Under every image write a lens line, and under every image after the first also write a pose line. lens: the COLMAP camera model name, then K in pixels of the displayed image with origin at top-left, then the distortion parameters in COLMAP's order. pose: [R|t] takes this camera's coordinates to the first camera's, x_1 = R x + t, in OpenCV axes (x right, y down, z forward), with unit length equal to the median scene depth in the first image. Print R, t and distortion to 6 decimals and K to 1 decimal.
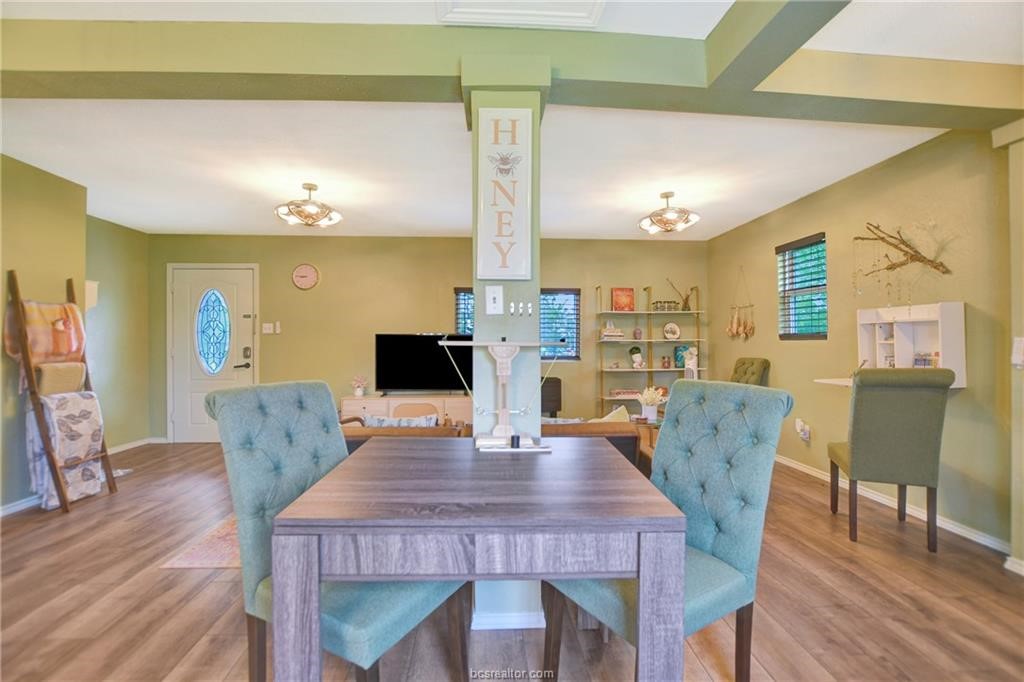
lens RADIAL K [[456.1, 0, 521.6], [0, 456.1, 328.6], [0, 0, 1]] dist [-0.027208, 0.000324]
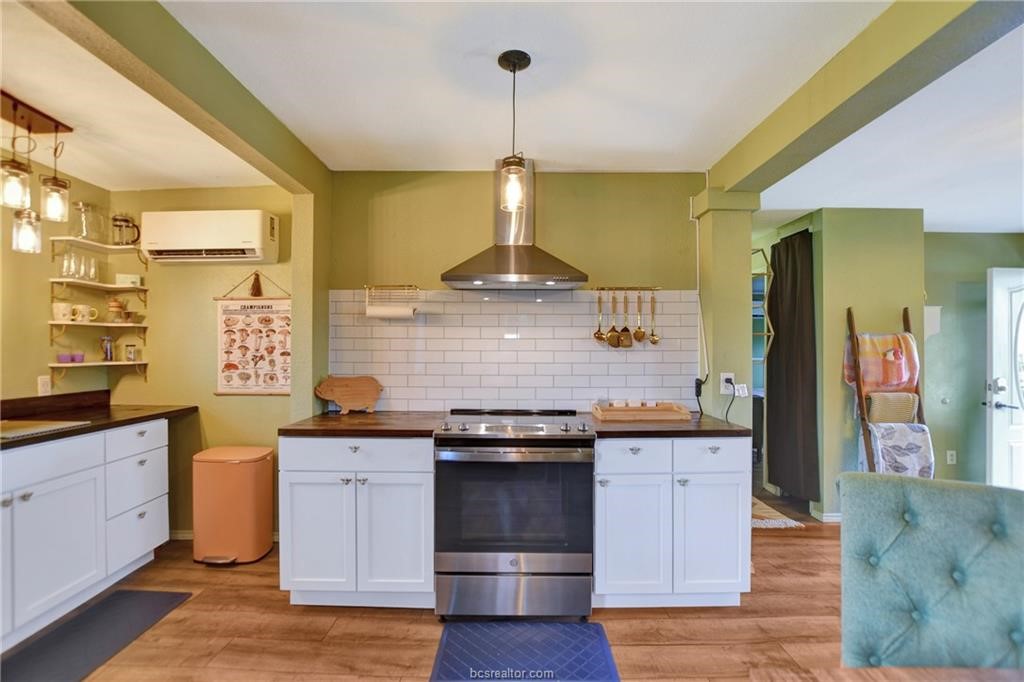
lens RADIAL K [[457.1, 0, 502.3], [0, 457.1, 345.5], [0, 0, 1]] dist [-0.027580, 0.000173]
pose [[-0.094489, -0.006789, -0.995503, 0.058623], [0.018082, 0.999800, -0.008535, -0.030971], [0.995362, -0.018807, -0.094347, 0.159105]]
